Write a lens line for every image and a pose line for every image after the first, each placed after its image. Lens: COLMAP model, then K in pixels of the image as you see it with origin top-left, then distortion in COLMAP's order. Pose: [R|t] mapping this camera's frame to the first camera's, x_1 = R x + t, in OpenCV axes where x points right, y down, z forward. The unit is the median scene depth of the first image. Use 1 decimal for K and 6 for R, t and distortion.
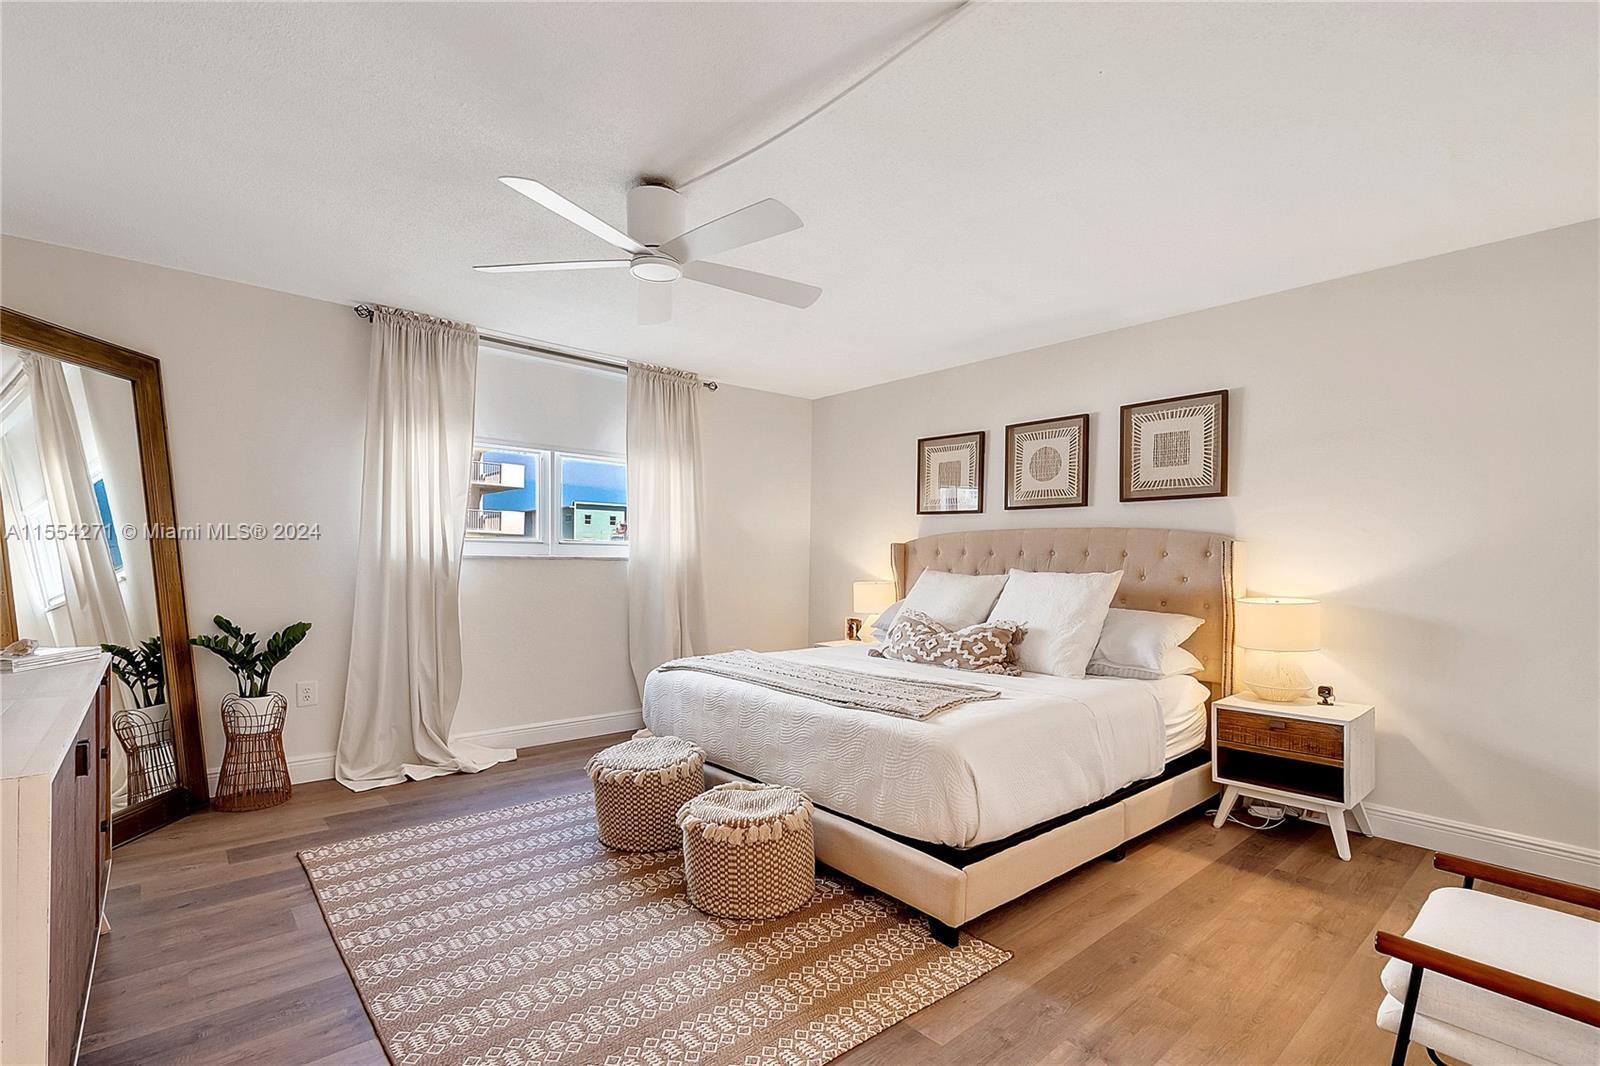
lens RADIAL K [[718.5, 0, 798.0], [0, 718.5, 563.0], [0, 0, 1]] dist [0.051242, -0.030837]
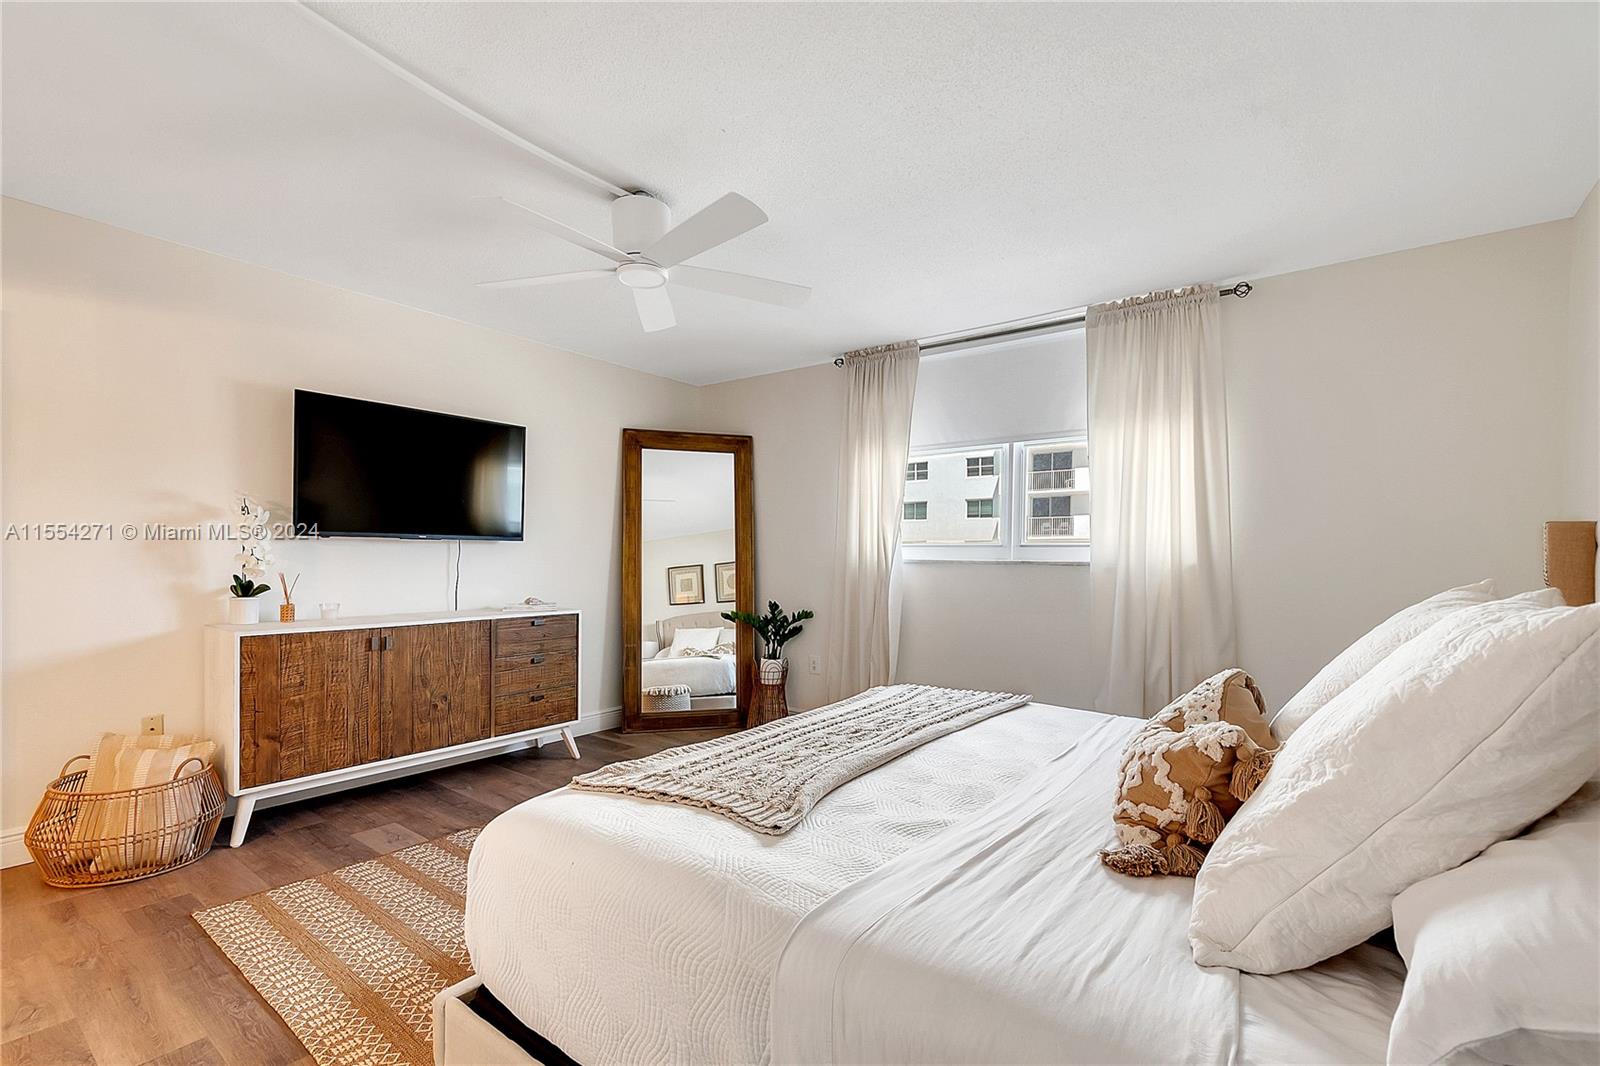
lens RADIAL K [[718.5, 0, 798.0], [0, 718.5, 563.0], [0, 0, 1]] dist [0.051242, -0.030837]
pose [[0.220871, -0.000488, -0.975303, 0.552135], [-0.007484, 0.999970, -0.002196, -0.002459], [0.975274, 0.007784, 0.220860, 0.637629]]
